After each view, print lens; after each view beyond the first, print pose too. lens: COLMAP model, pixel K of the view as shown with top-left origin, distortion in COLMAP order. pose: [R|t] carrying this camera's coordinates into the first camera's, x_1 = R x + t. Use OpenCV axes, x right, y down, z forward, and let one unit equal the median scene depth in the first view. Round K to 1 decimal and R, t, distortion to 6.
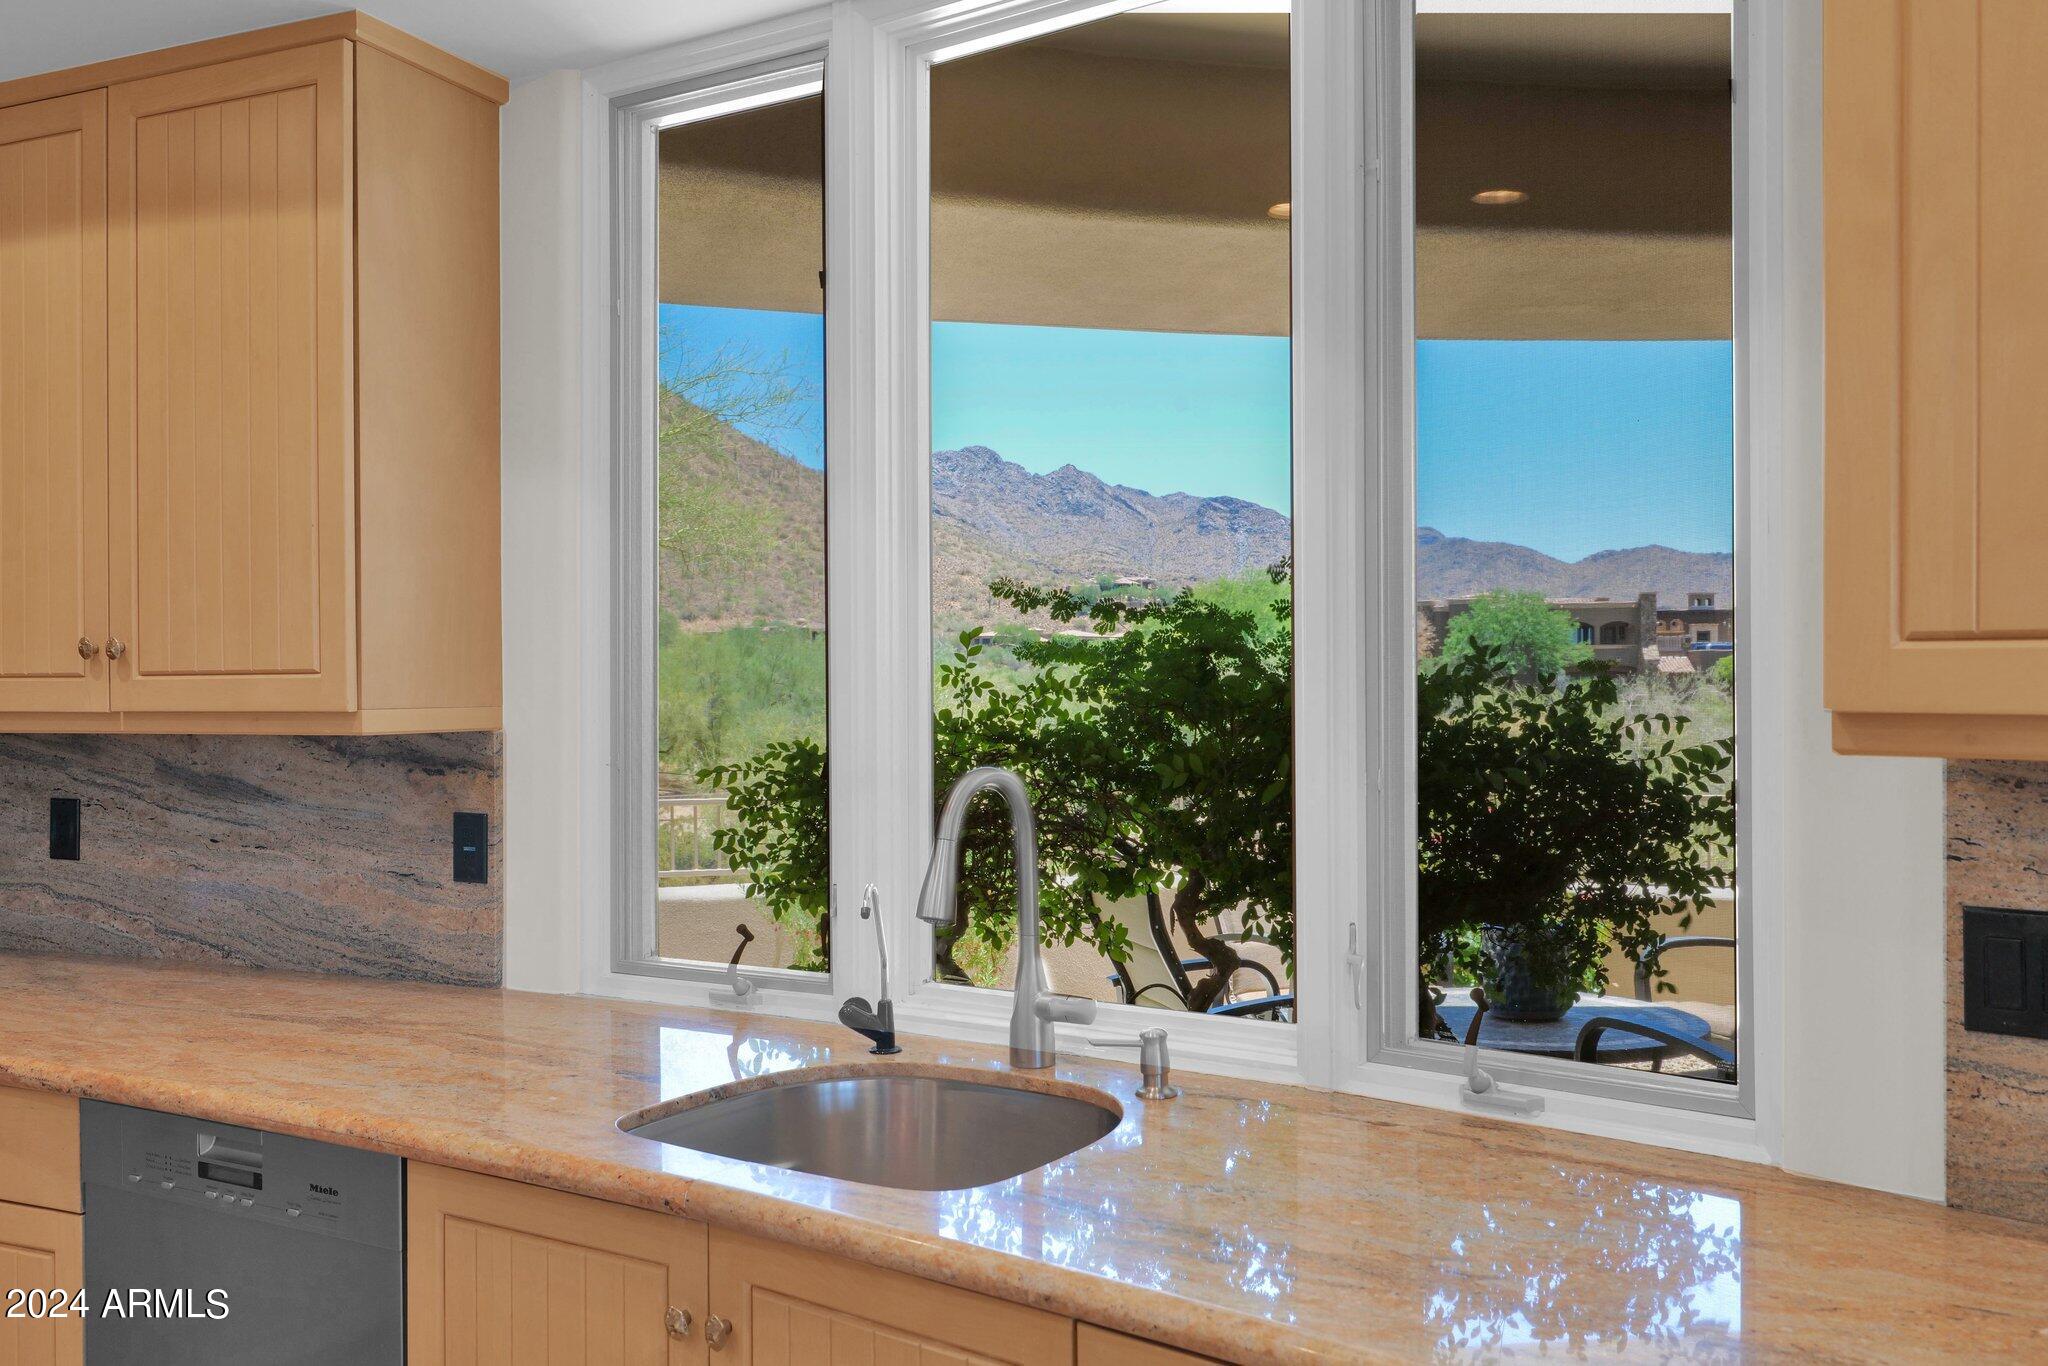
lens RADIAL K [[1662.4, 0, 1024.0], [0, 1662.4, 683.0], [0, 0, 1]] dist [0.010790, 0.001525]
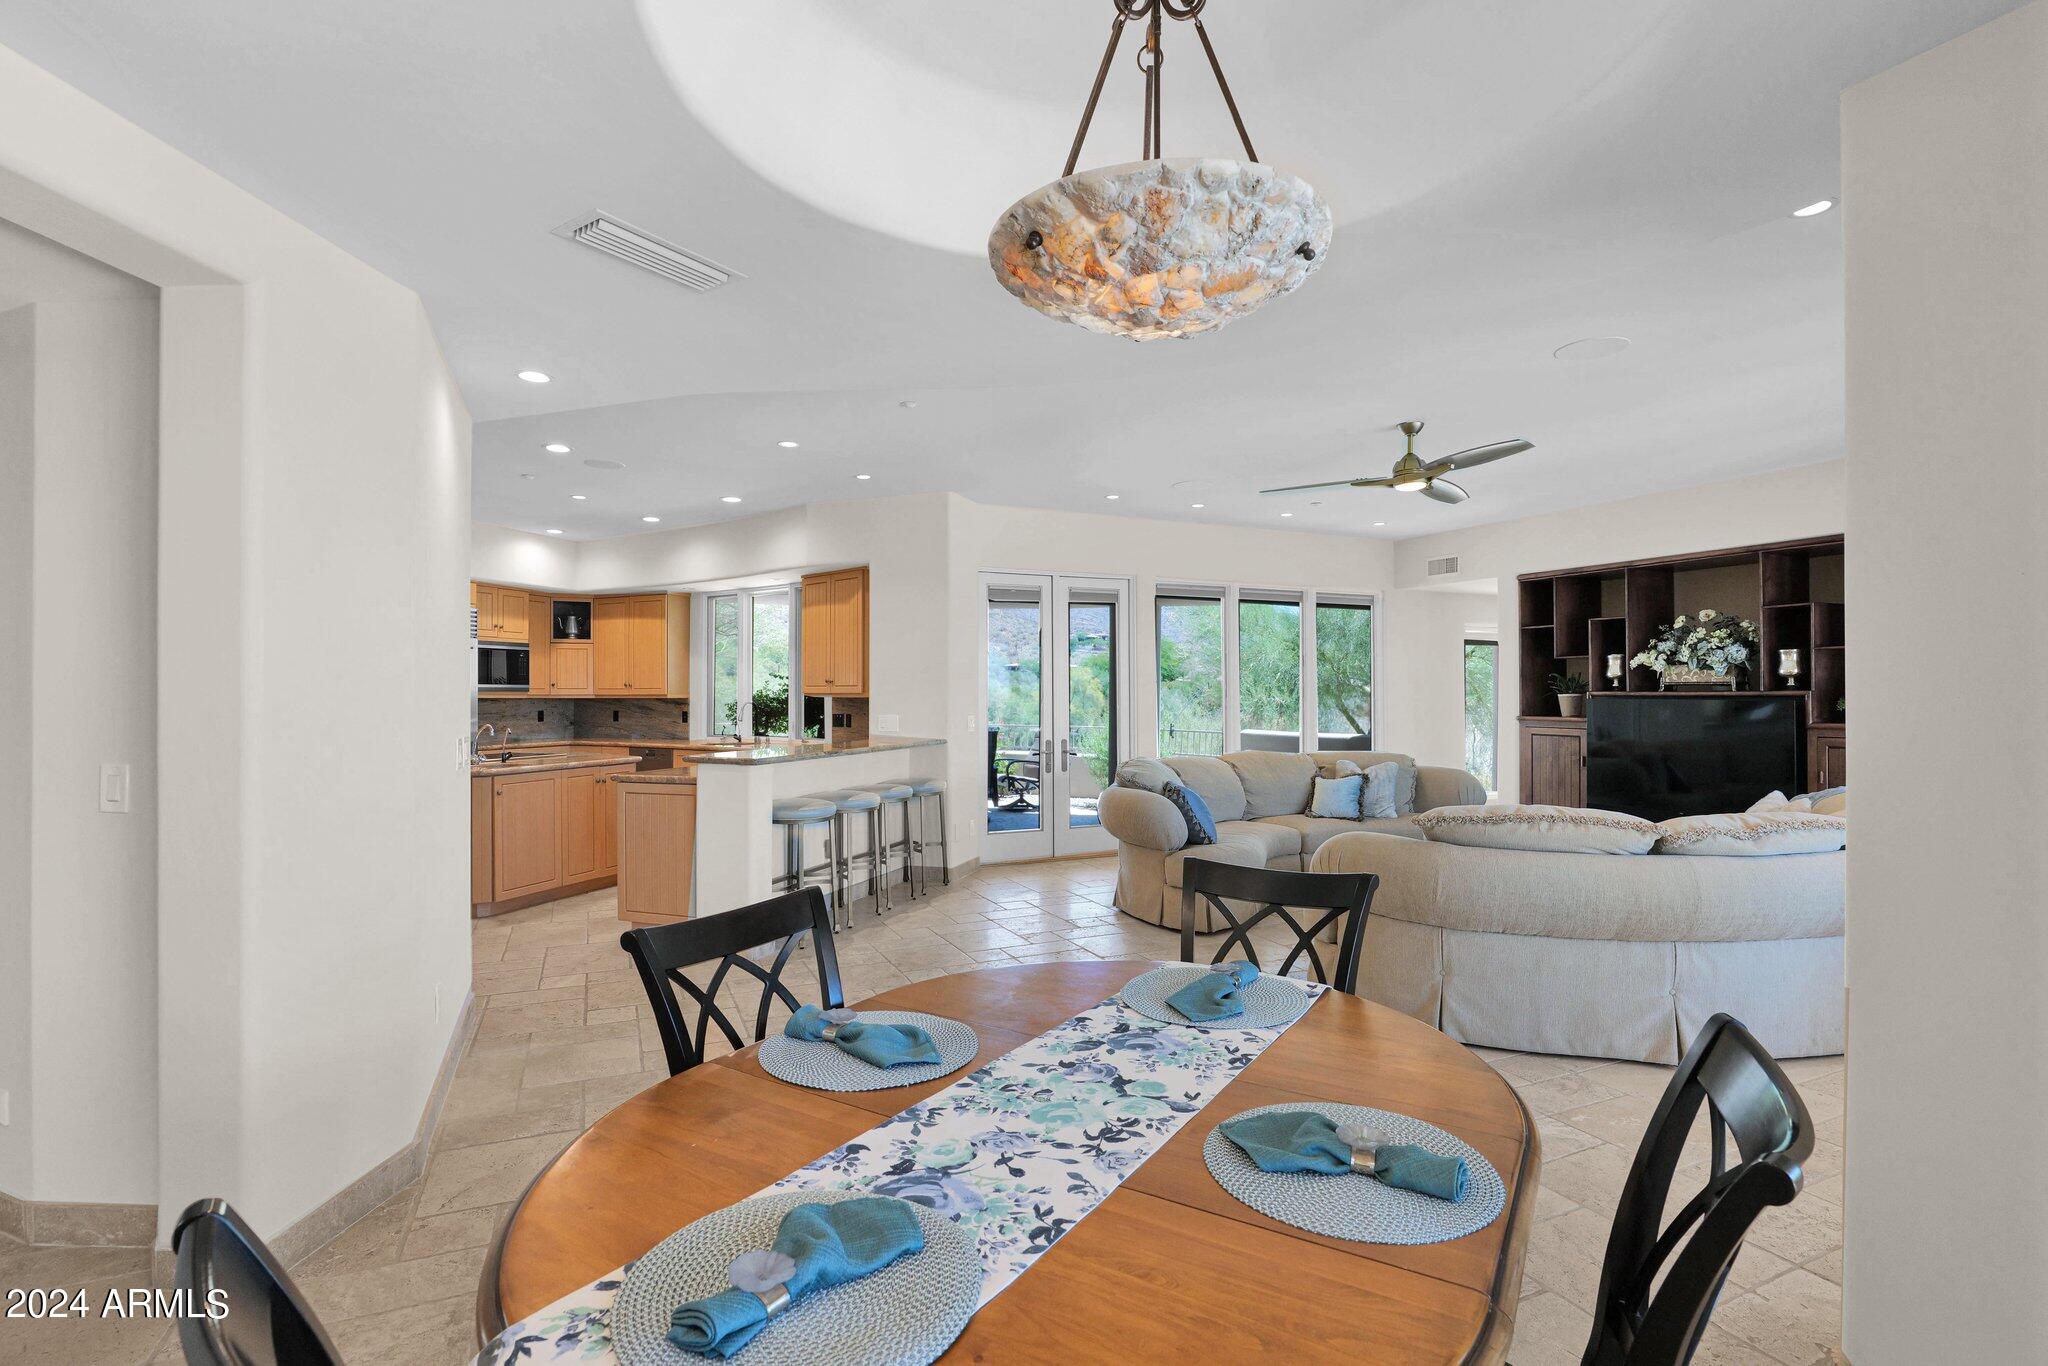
lens RADIAL K [[987.1, 0, 1024.0], [0, 987.1, 683.0], [0, 0, 1]] dist [-0.013749, 0.000005]
pose [[0.999522, -0.000364, -0.030902, 1.035789], [0.000145, 0.999975, -0.007080, -0.000612], [0.030904, 0.007073, 0.999497, -2.609764]]
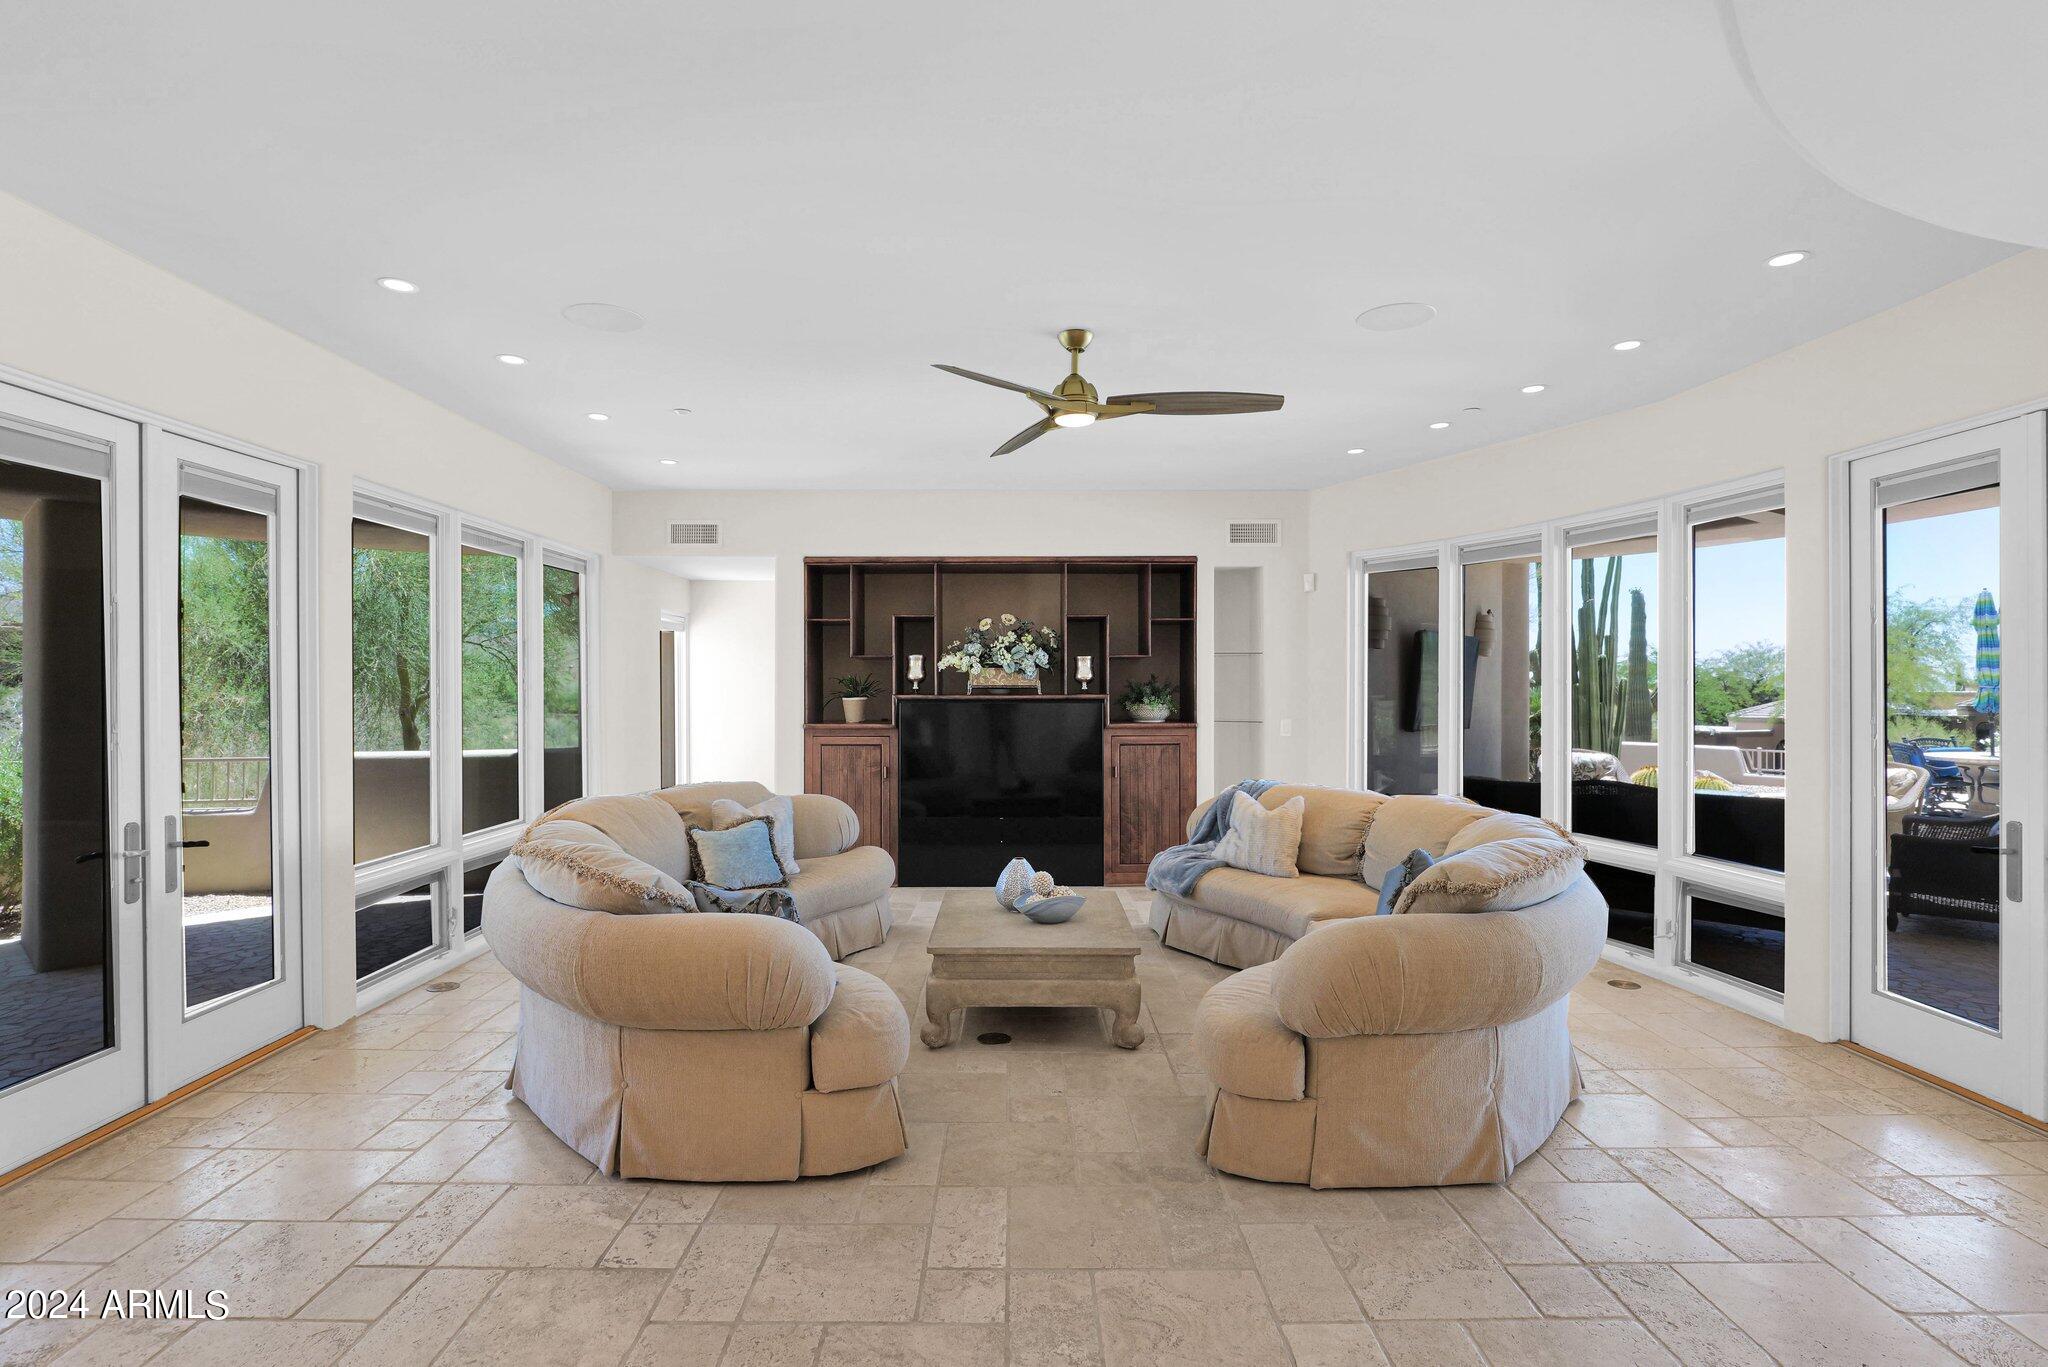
lens RADIAL K [[987.1, 0, 1024.0], [0, 987.1, 683.5], [0, 0, 1]] dist [-0.013749, 0.000005]
pose [[0.438426, 0.001885, 0.898765, 0.529623], [-0.002721, 0.999996, -0.000770, -0.020474], [-0.898763, -0.002108, 0.438430, -1.419147]]
